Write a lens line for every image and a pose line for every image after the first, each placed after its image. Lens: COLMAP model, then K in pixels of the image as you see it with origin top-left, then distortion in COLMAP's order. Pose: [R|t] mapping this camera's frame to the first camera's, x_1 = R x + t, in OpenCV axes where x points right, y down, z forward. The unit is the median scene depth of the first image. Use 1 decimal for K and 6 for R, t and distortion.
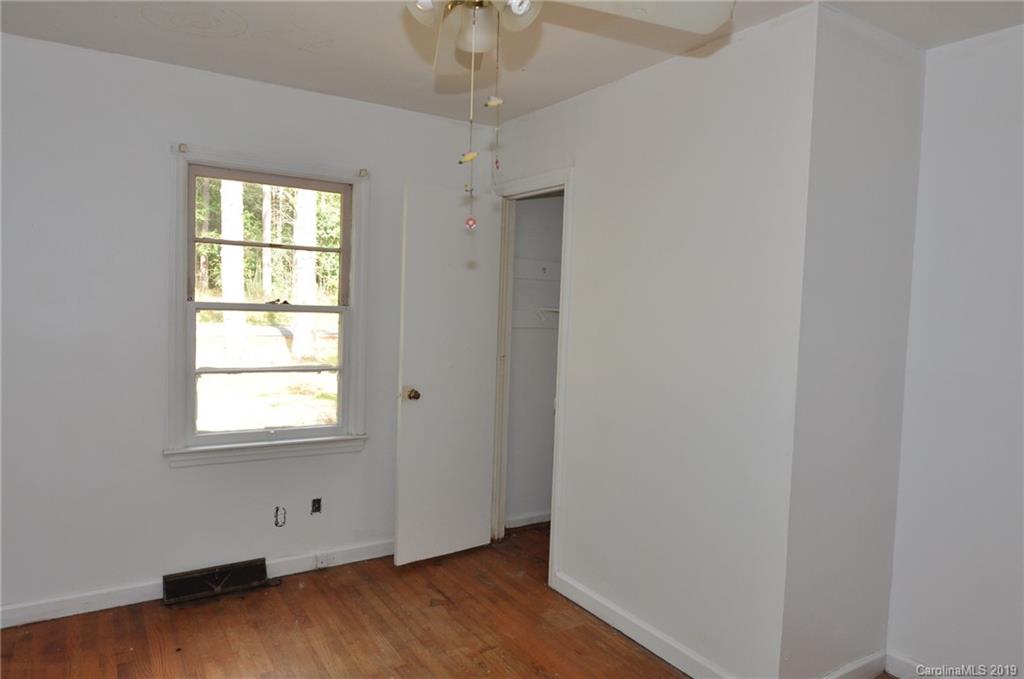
lens RADIAL K [[662.7, 0, 512.0], [0, 662.7, 339.5], [0, 0, 1]] dist [-0.011243, -0.003874]
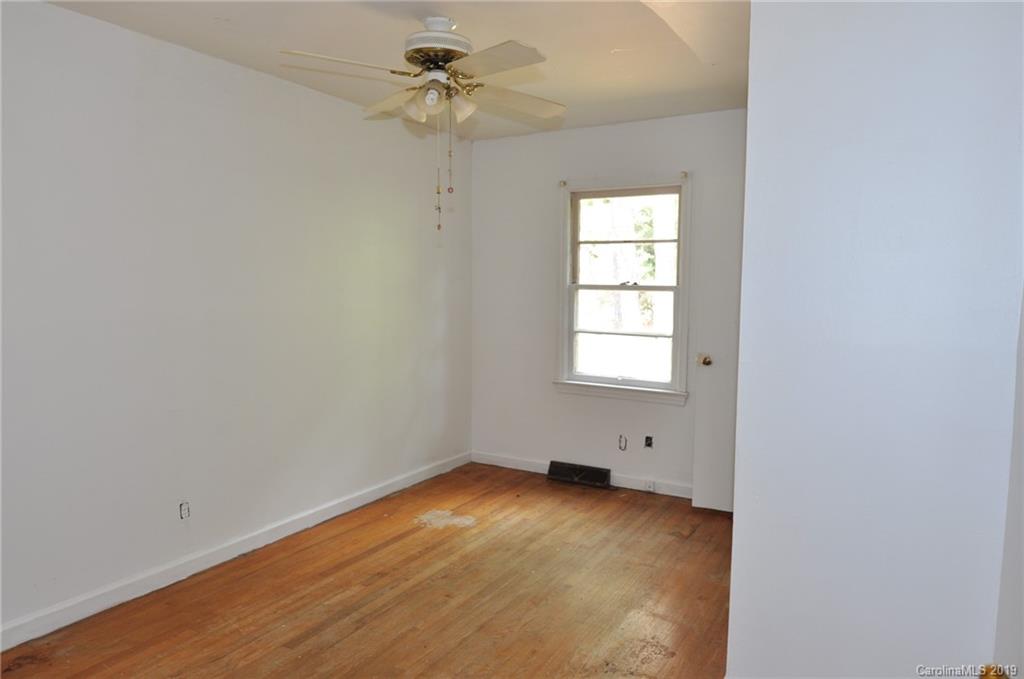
lens RADIAL K [[662.7, 0, 512.0], [0, 662.7, 339.5], [0, 0, 1]] dist [-0.011243, -0.003874]
pose [[0.453507, 0.050361, -0.889829, 0.770678], [-0.044567, 0.998435, 0.033794, 0.022873], [0.890138, 0.024331, 0.455042, 0.187706]]
